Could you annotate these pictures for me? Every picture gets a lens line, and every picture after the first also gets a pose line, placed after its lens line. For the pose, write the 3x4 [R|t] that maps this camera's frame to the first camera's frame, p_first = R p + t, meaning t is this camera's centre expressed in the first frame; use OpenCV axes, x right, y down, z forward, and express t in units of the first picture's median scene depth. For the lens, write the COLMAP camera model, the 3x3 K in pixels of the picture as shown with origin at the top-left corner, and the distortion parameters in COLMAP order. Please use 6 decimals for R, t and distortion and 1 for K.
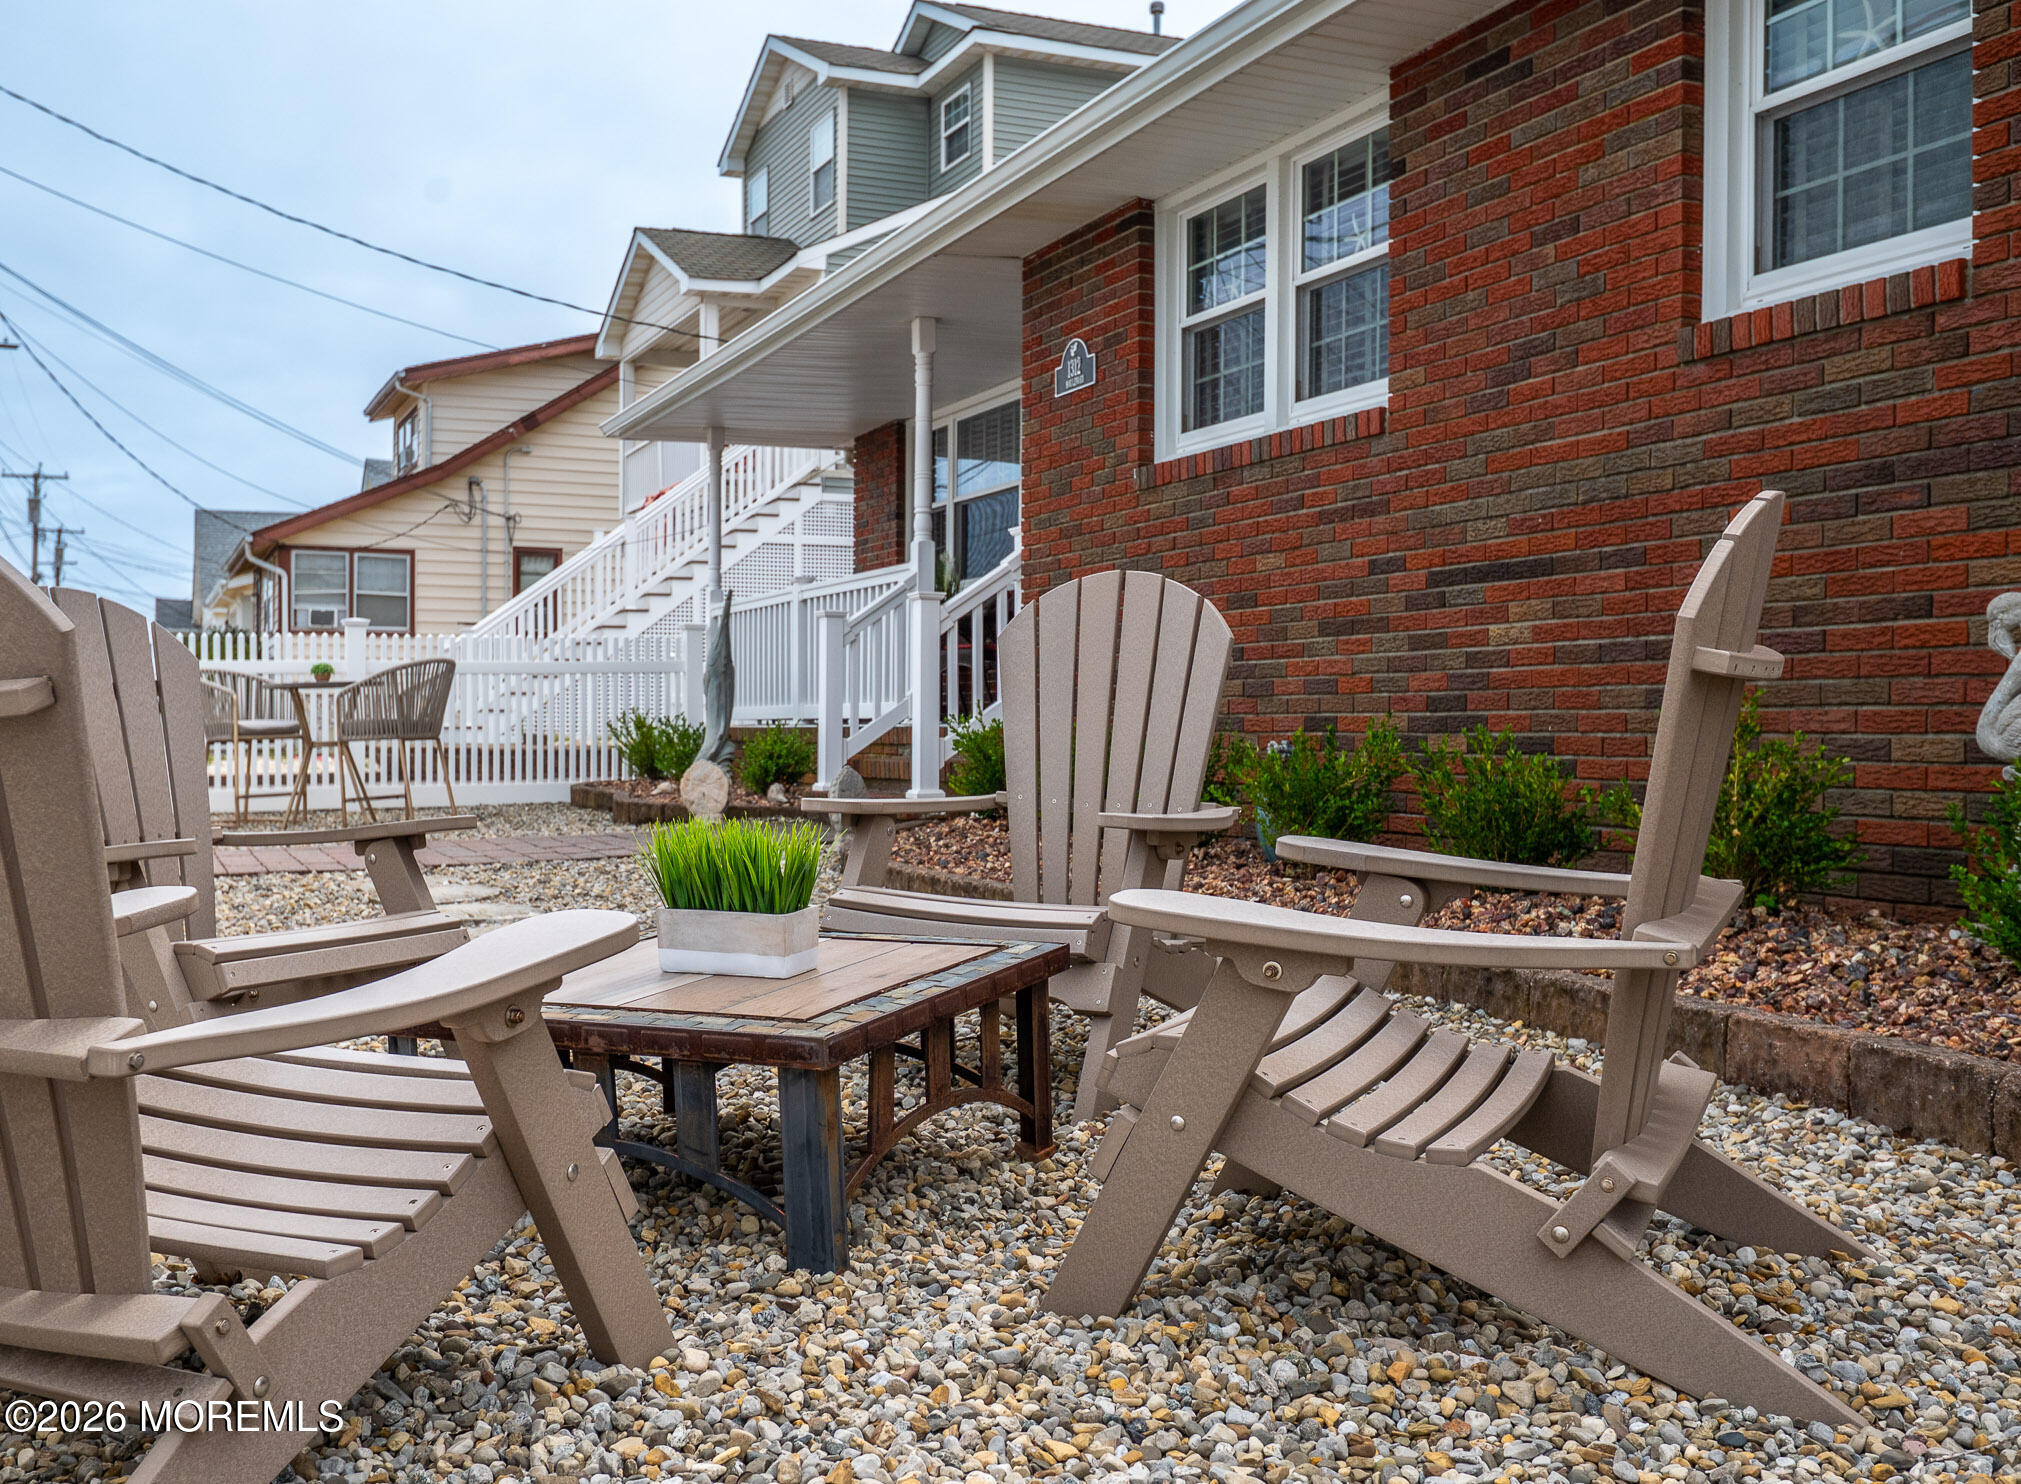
lens RADIAL K [[1858.9, 0, 1010.5], [0, 1858.9, 742.0], [0, 0, 1]] dist [-0.006167, -0.006063]
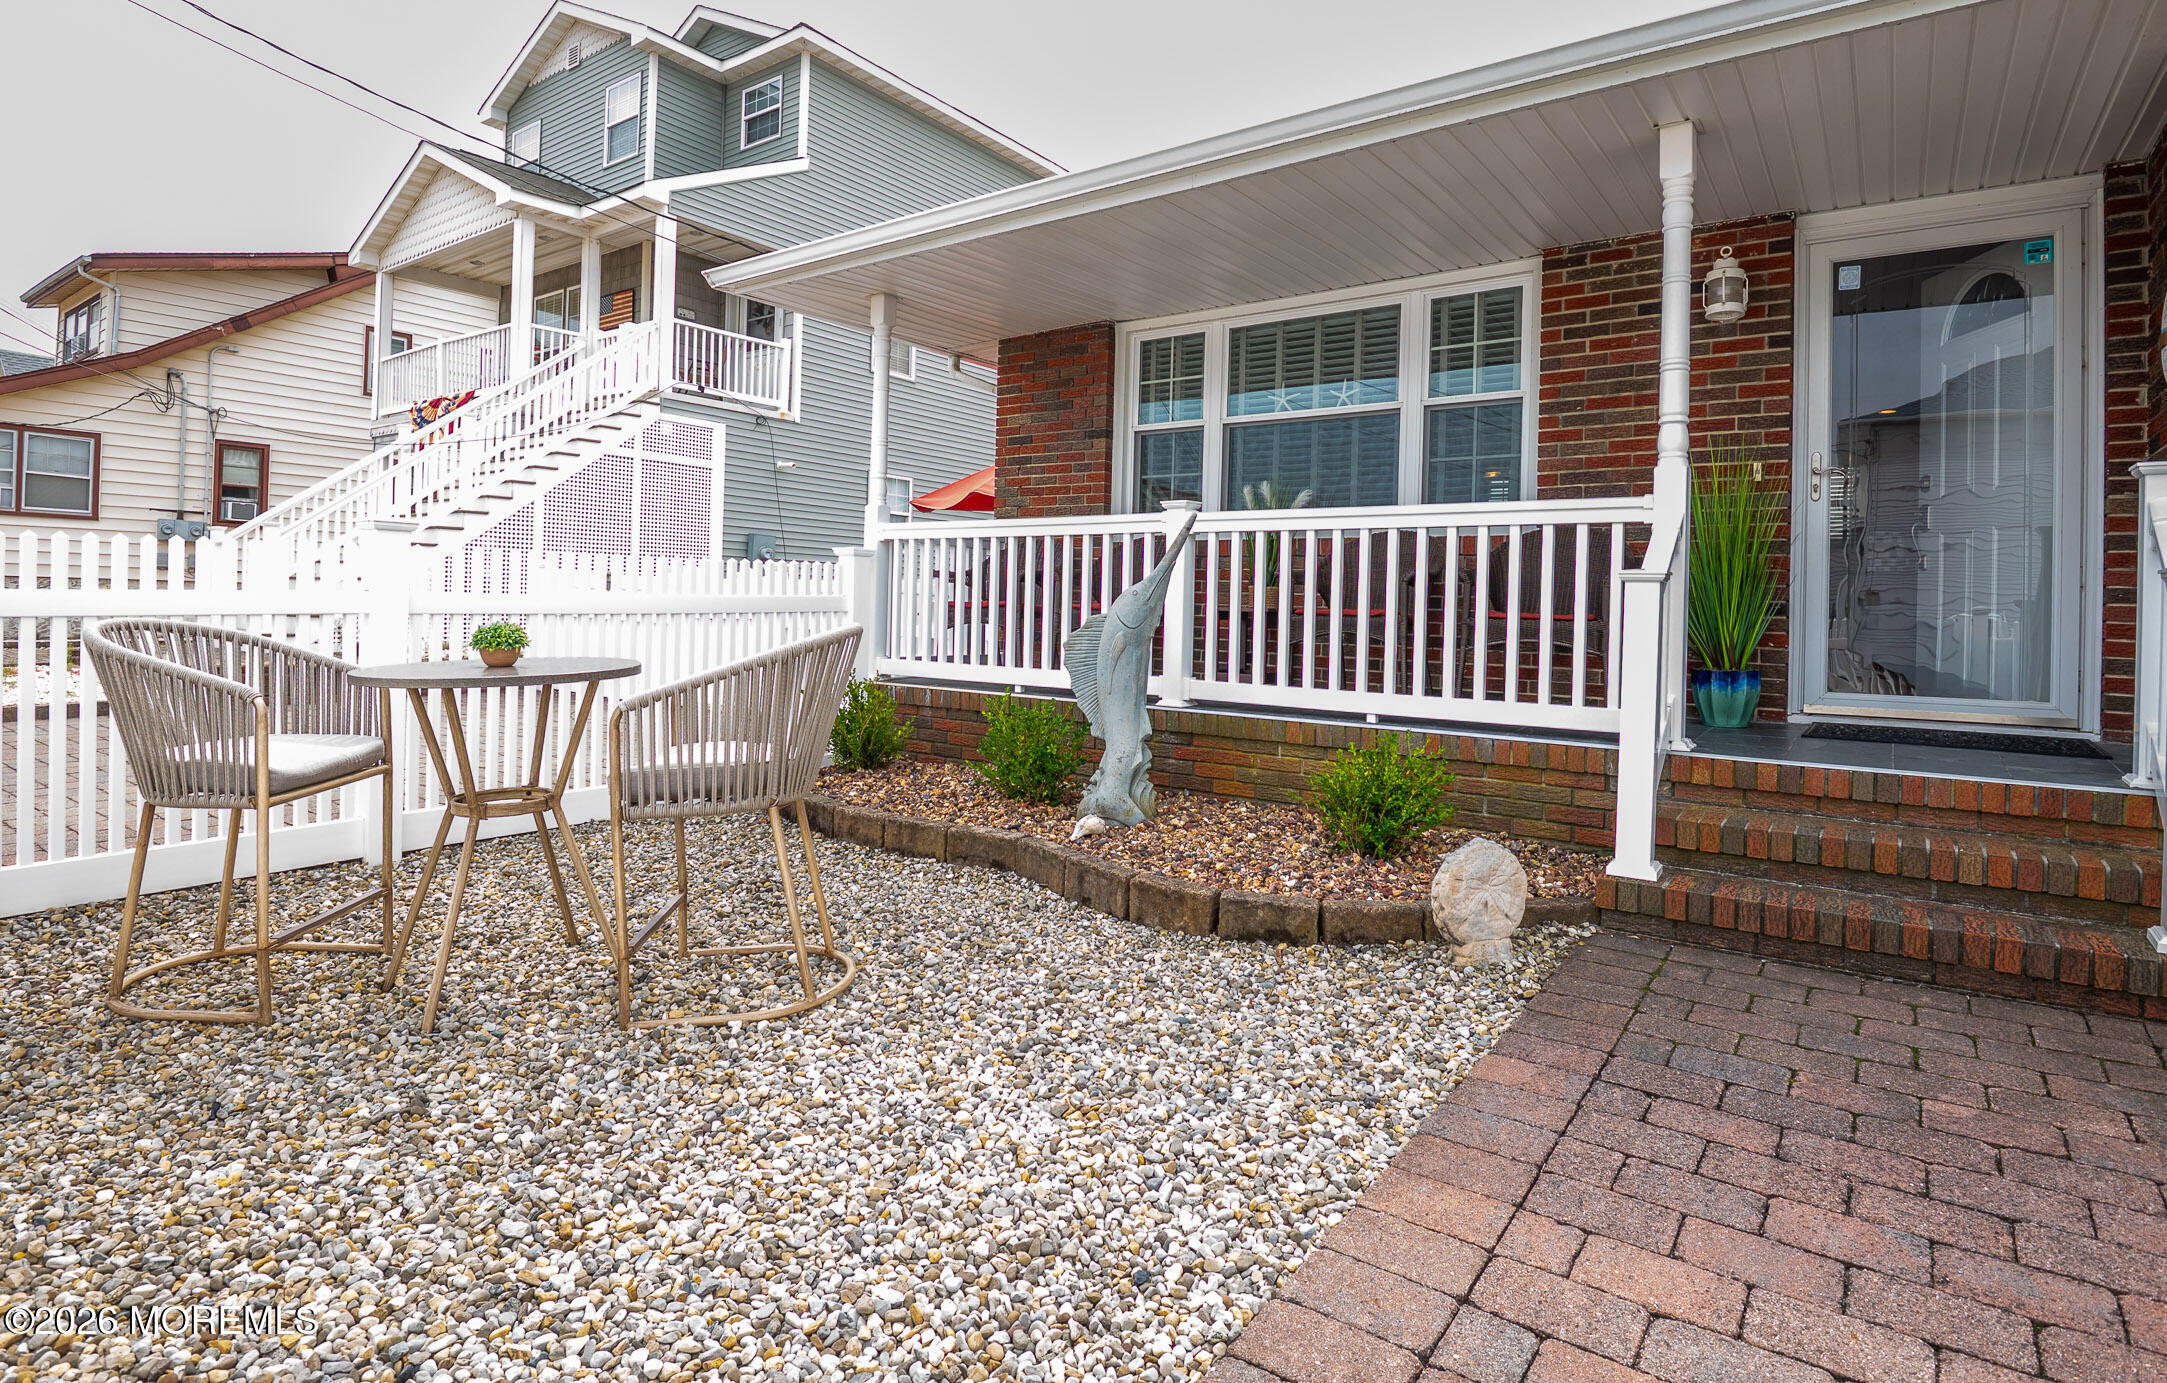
lens RADIAL K [[1086.1, 0, 1146.8], [0, 1086.1, 622.9], [0, 0, 1]] dist [-0.044143, -0.000146]
pose [[0.857866, 0.018437, 0.513543, -0.150065], [-0.022316, 0.999750, 0.001387, -0.018190], [-0.513389, -0.012650, 0.858063, 0.283167]]
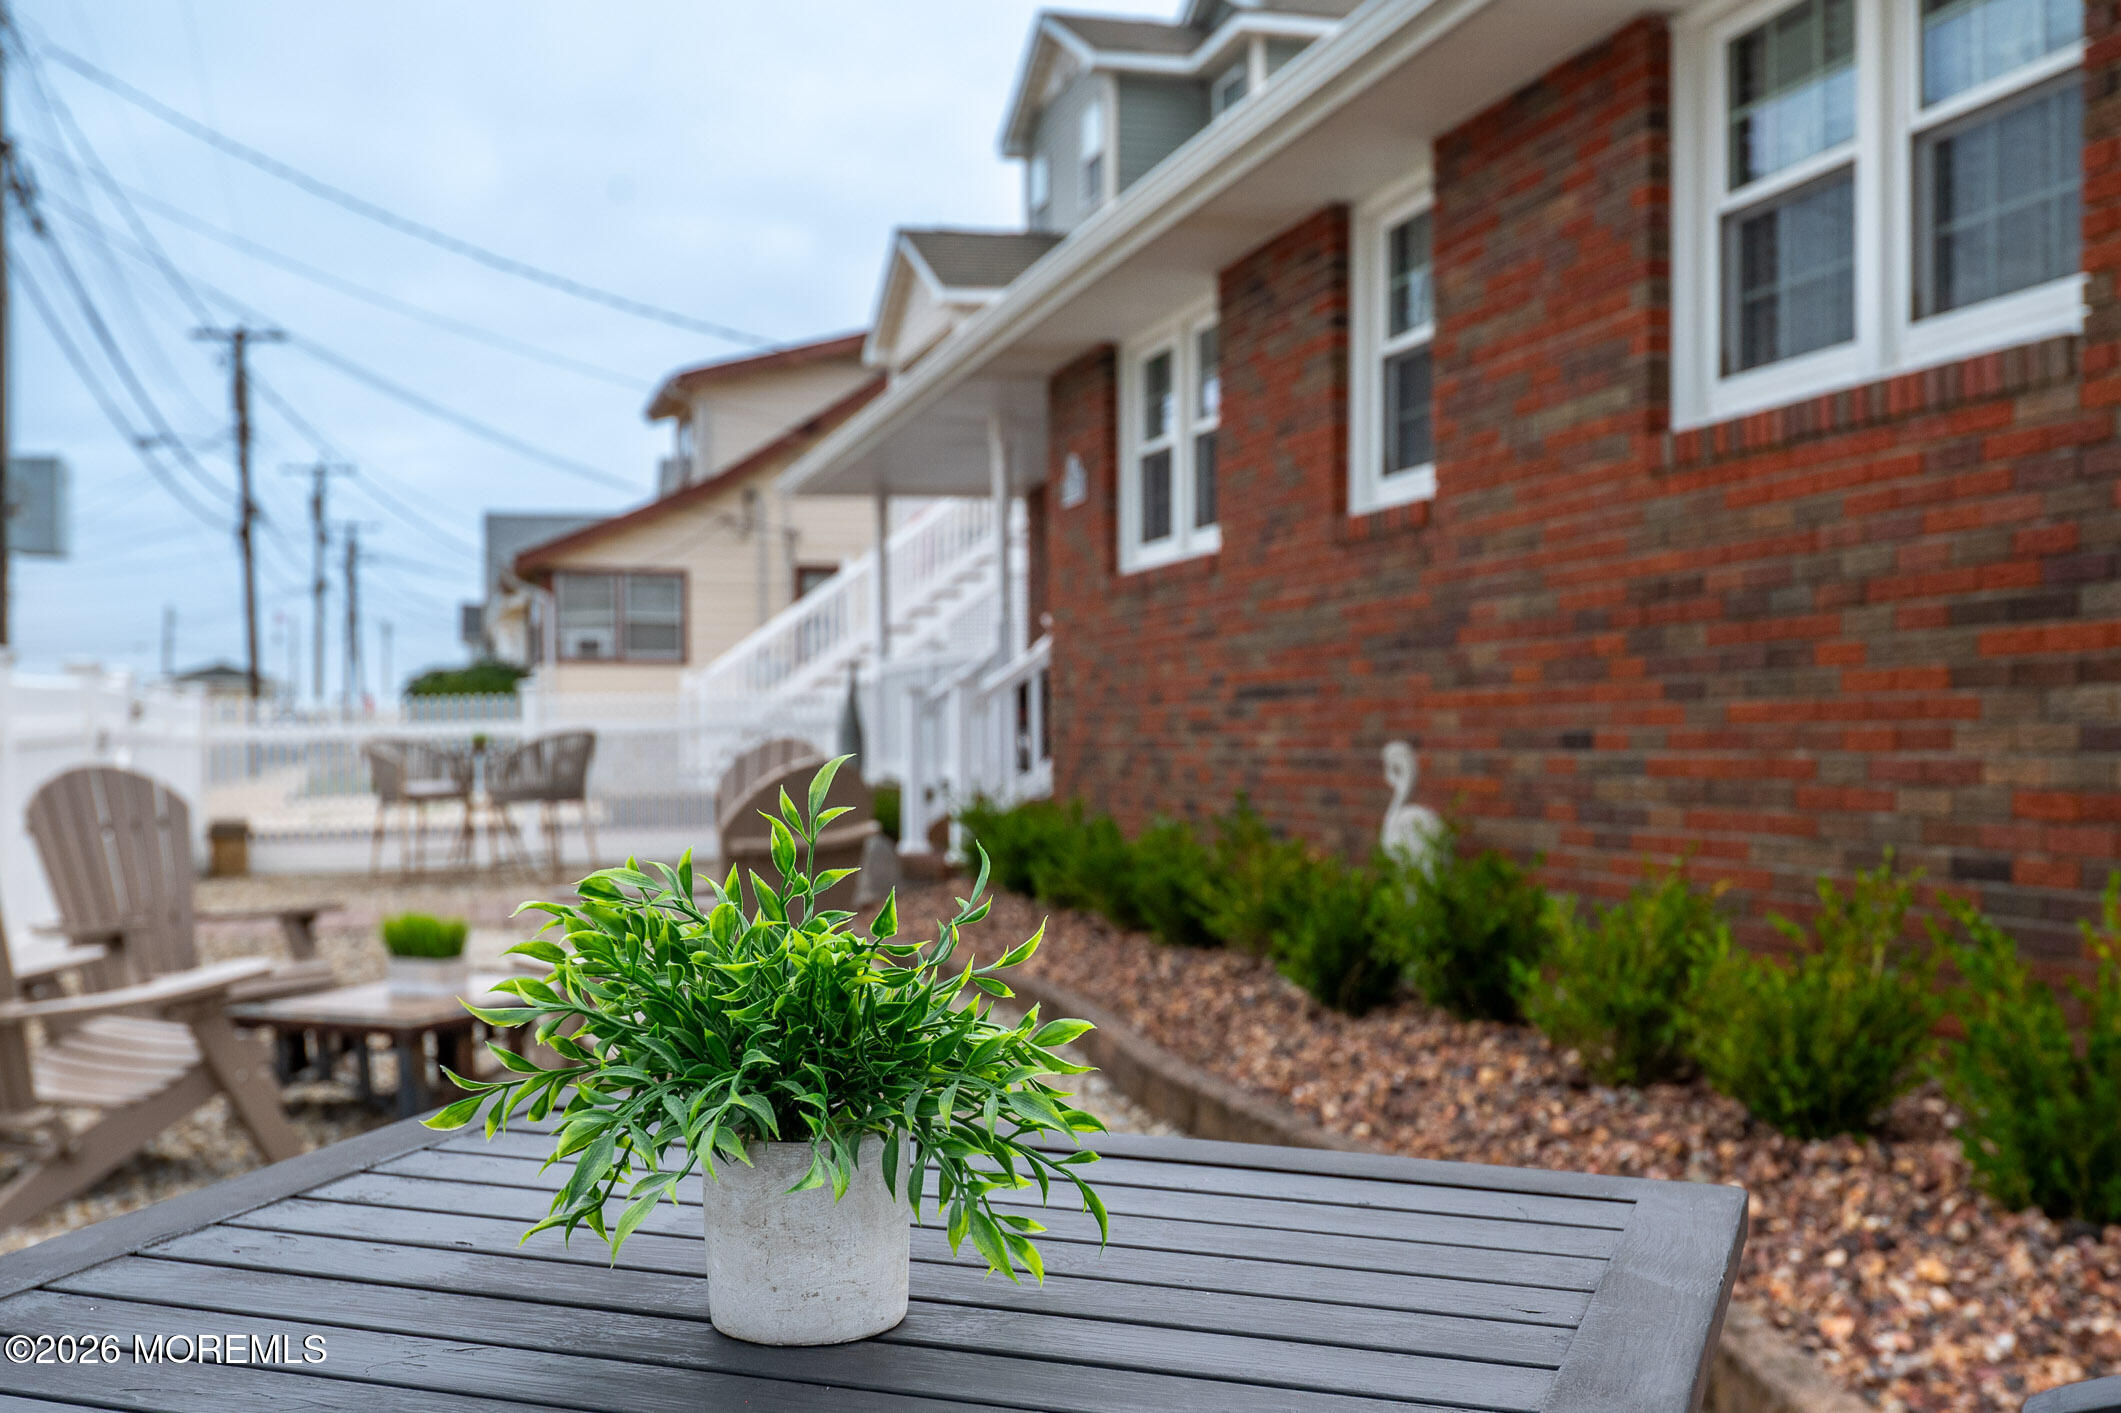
lens RADIAL K [[2383.1, 0, 1067.4], [0, 2383.1, 764.0], [0, 0, 1]] dist [-0.399773, 2.209502]
pose [[0.984395, 0.002805, -0.175950, 0.084963], [-0.003790, 0.999979, -0.005259, -0.007279], [0.175932, 0.005844, 0.984385, -0.121416]]
